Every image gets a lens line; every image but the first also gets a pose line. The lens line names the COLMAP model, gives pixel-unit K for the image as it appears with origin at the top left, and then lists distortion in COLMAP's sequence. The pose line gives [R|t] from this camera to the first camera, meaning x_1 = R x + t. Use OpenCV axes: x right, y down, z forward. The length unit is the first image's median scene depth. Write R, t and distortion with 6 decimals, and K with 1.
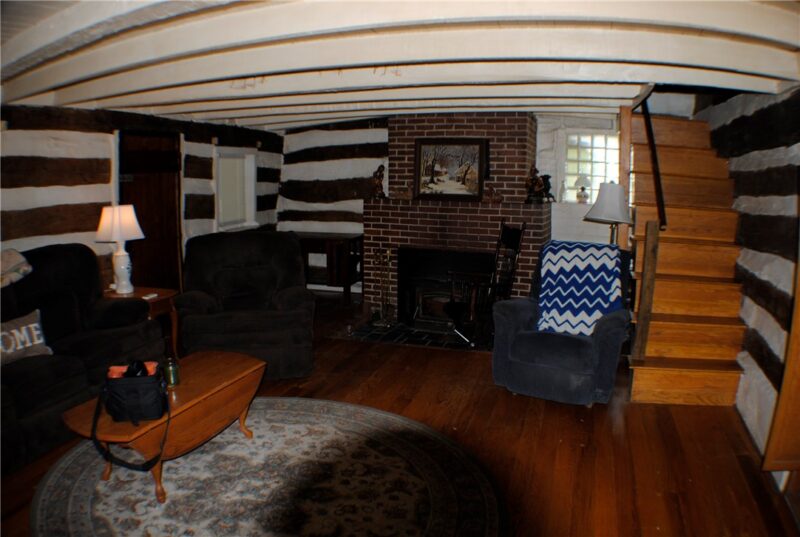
lens RADIAL K [[570.7, 0, 409.7], [0, 570.7, 278.0], [0, 0, 1]] dist [-0.317035, 0.081475]
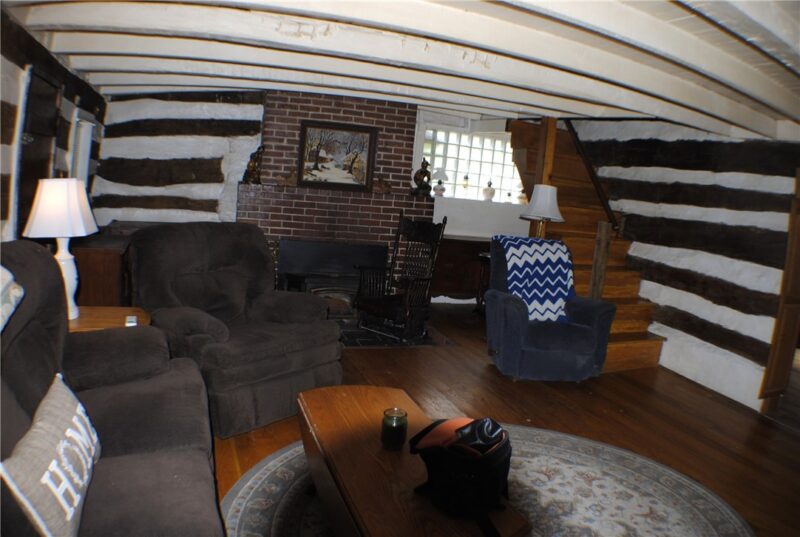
lens RADIAL K [[570.7, 0, 409.7], [0, 570.7, 278.0], [0, 0, 1]] dist [-0.317035, 0.081475]
pose [[0.783554, -0.042764, 0.619850, -0.429579], [0.023343, 0.998950, 0.039411, -0.025165], [-0.620884, -0.016412, 0.783730, 0.197149]]
